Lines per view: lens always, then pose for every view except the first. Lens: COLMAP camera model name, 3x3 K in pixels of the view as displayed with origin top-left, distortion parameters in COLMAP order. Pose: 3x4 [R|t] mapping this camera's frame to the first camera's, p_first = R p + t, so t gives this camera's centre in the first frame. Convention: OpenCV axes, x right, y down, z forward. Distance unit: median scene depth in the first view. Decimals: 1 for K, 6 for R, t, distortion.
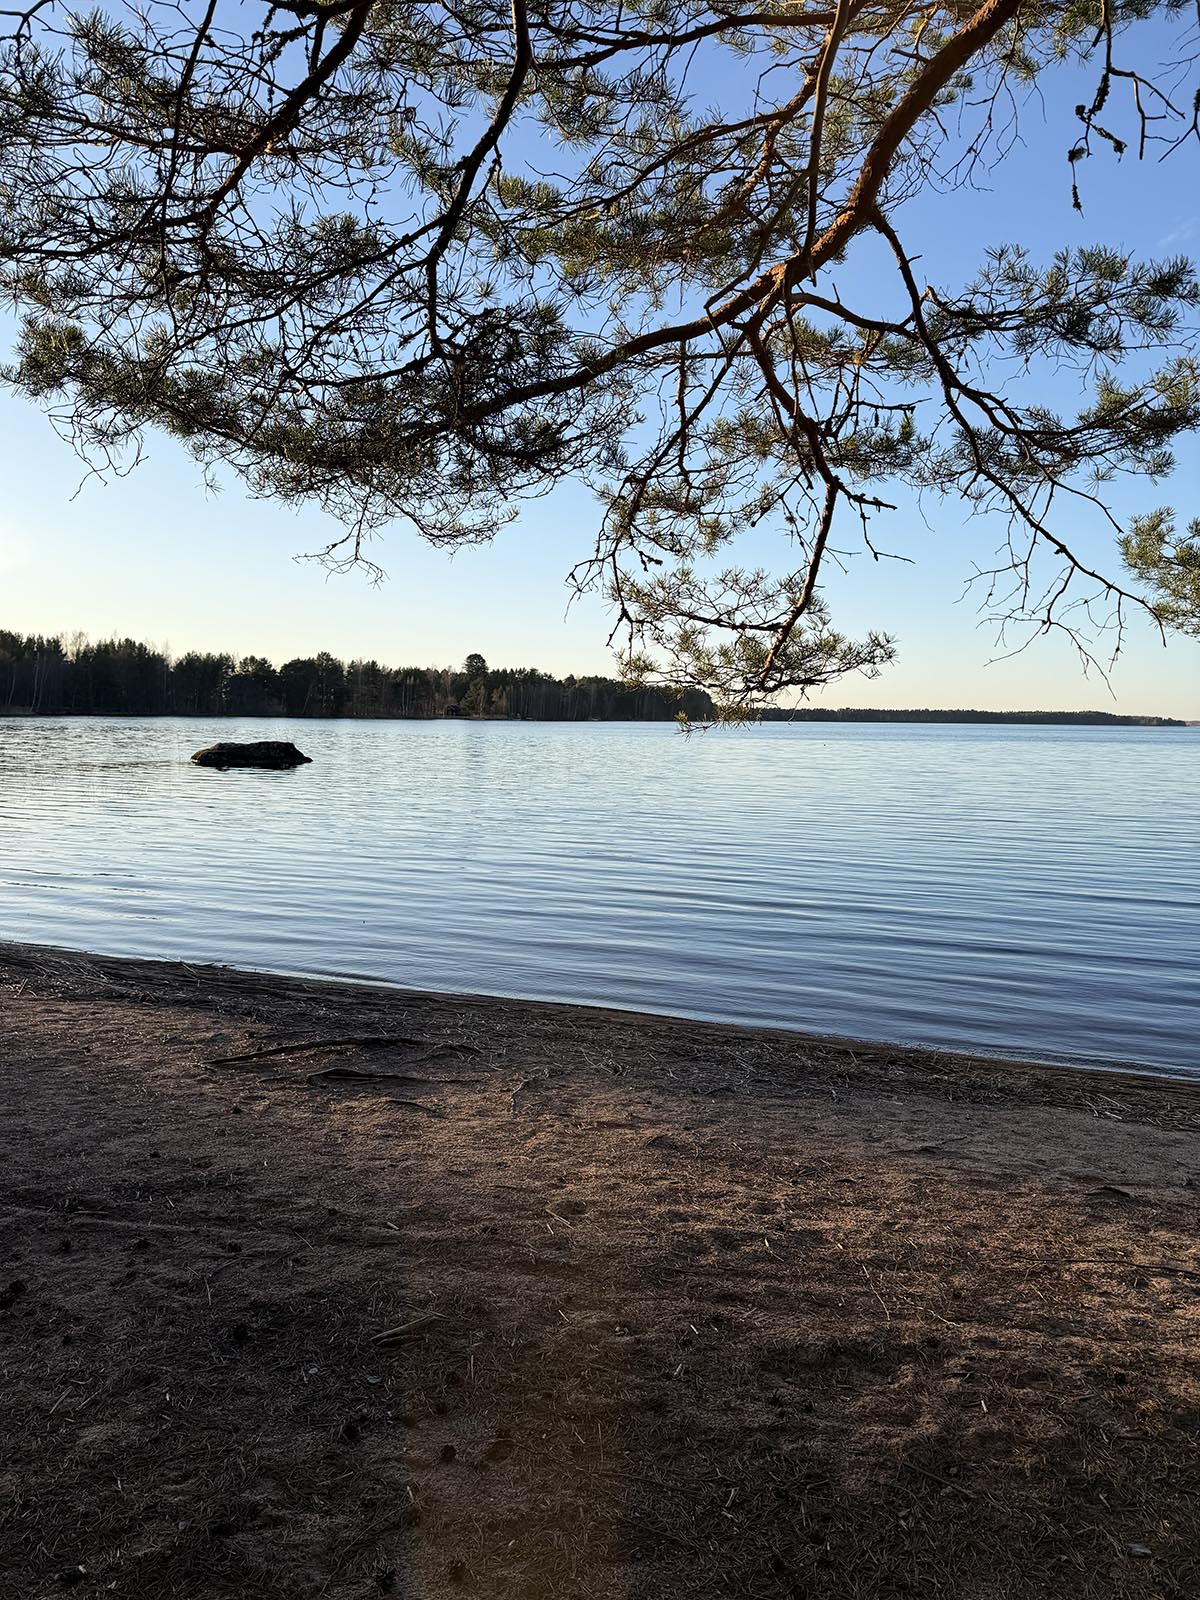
lens RADIAL K [[1142.7, 0, 606.2], [0, 1142.7, 804.4], [0, 0, 1]] dist [0.061155, -0.051979]
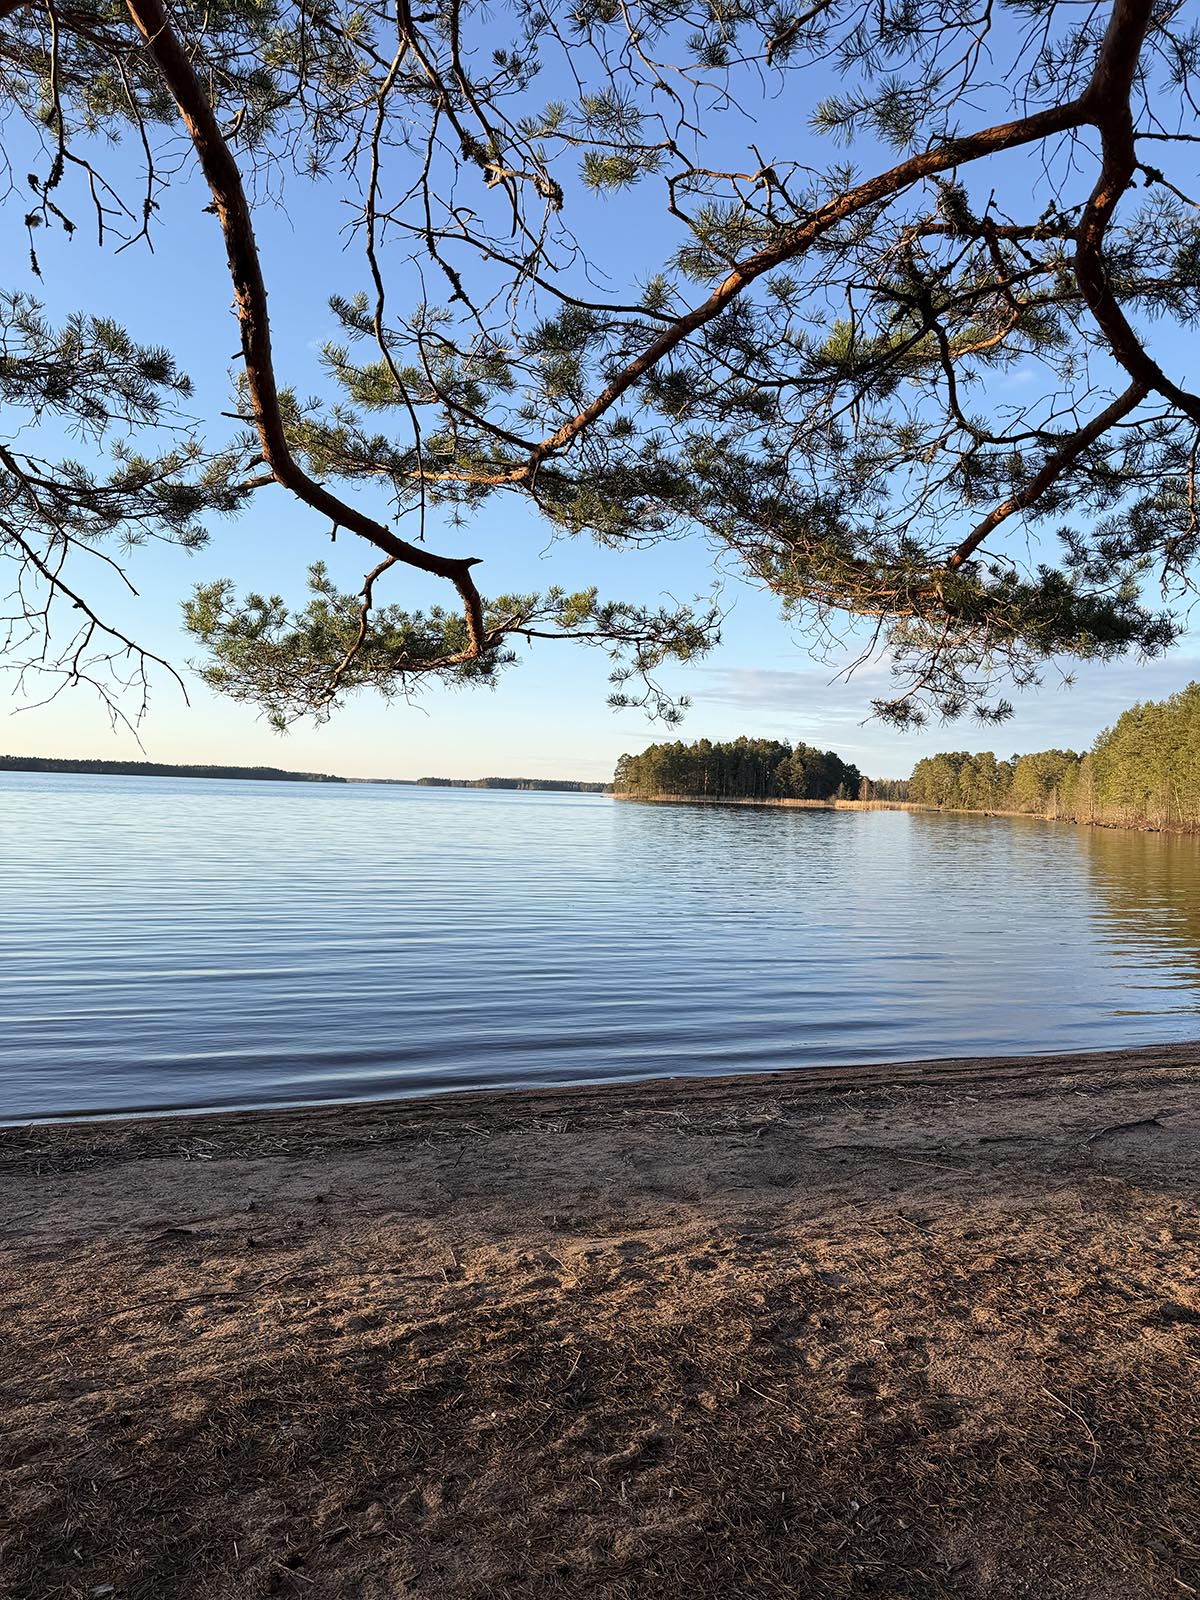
lens RADIAL K [[1142.7, 0, 592.0], [0, 1142.7, 804.8], [0, 0, 1]] dist [0.061155, -0.051979]
pose [[0.779386, 0.002276, 0.626540, 0.095801], [0.026331, 0.998991, -0.036384, 0.003237], [-0.625990, 0.044854, 0.778540, -0.053800]]
